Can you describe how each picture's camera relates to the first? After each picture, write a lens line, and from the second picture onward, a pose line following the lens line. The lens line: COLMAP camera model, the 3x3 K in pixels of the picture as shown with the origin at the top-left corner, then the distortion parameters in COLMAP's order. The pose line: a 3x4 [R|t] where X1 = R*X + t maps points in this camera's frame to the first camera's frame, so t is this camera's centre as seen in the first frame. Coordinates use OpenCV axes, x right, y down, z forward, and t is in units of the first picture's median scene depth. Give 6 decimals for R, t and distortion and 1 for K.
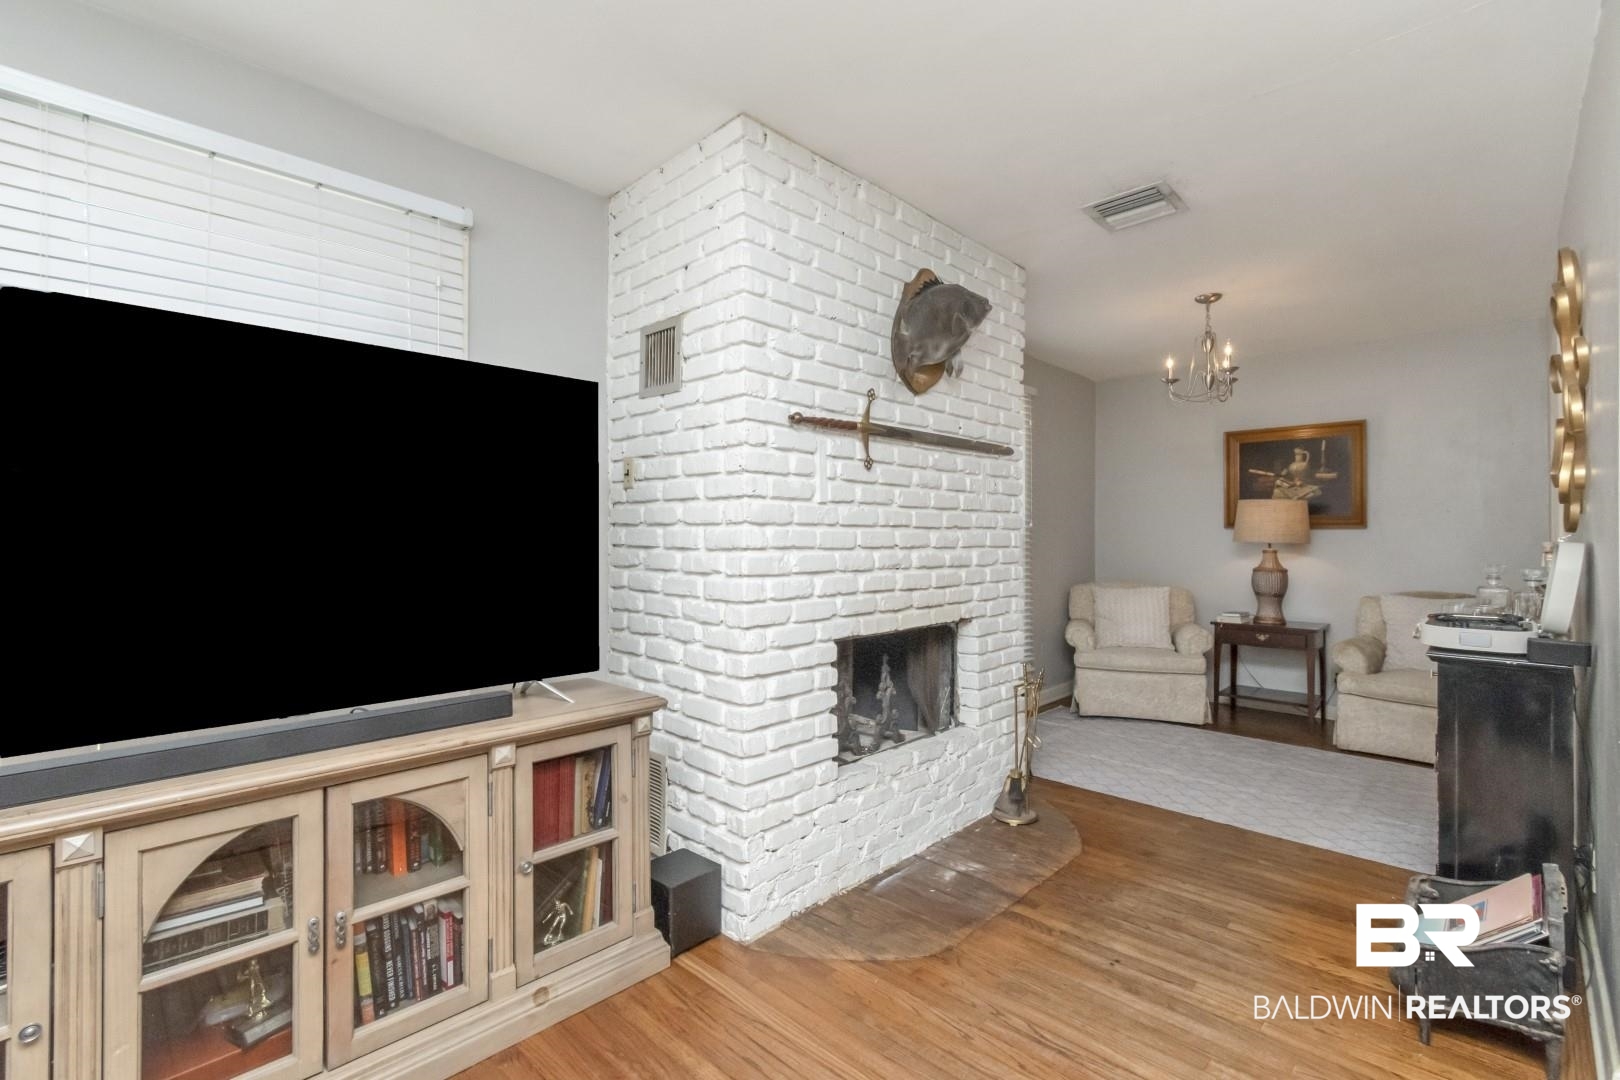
lens RADIAL K [[752.7, 0, 847.8], [0, 752.7, 539.6], [0, 0, 1]] dist [0.002362, -0.001393]
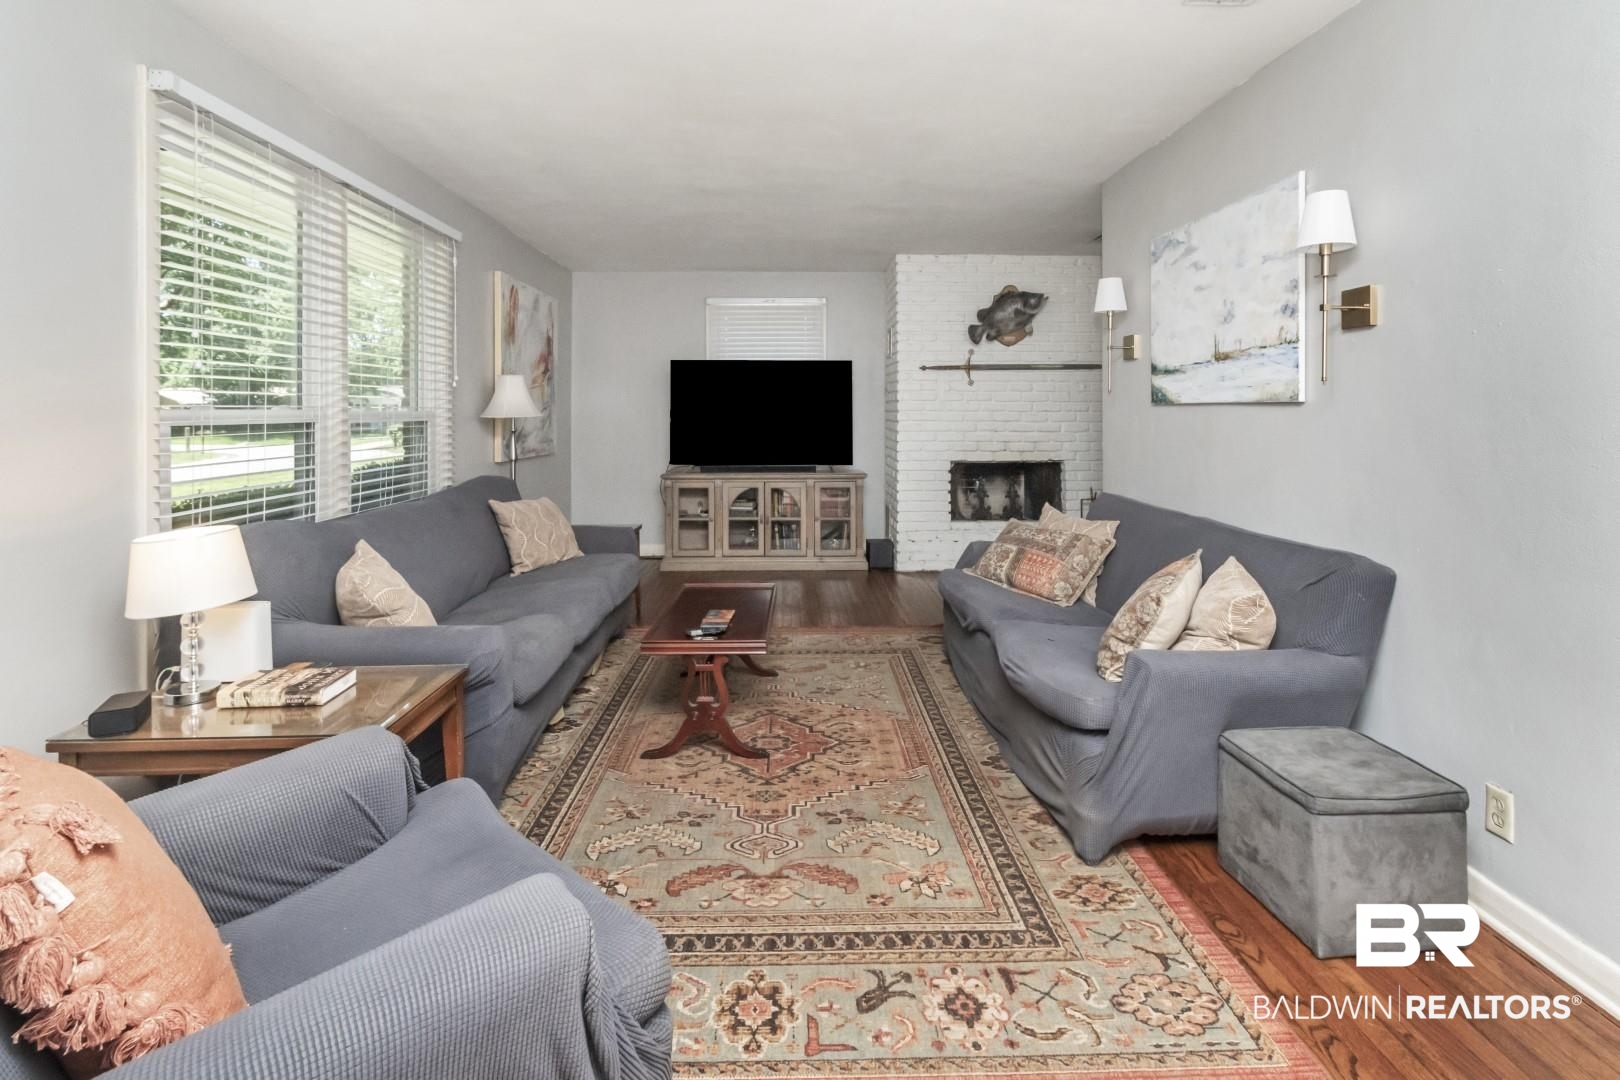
lens RADIAL K [[752.7, 0, 821.2], [0, 752.7, 394.9], [0, 0, 1]] dist [0.002362, -0.001393]
pose [[0.704017, -0.011315, -0.710093, 1.360258], [-0.002540, 0.999827, -0.018450, -0.024583], [0.710179, 0.014793, 0.703866, -0.909976]]
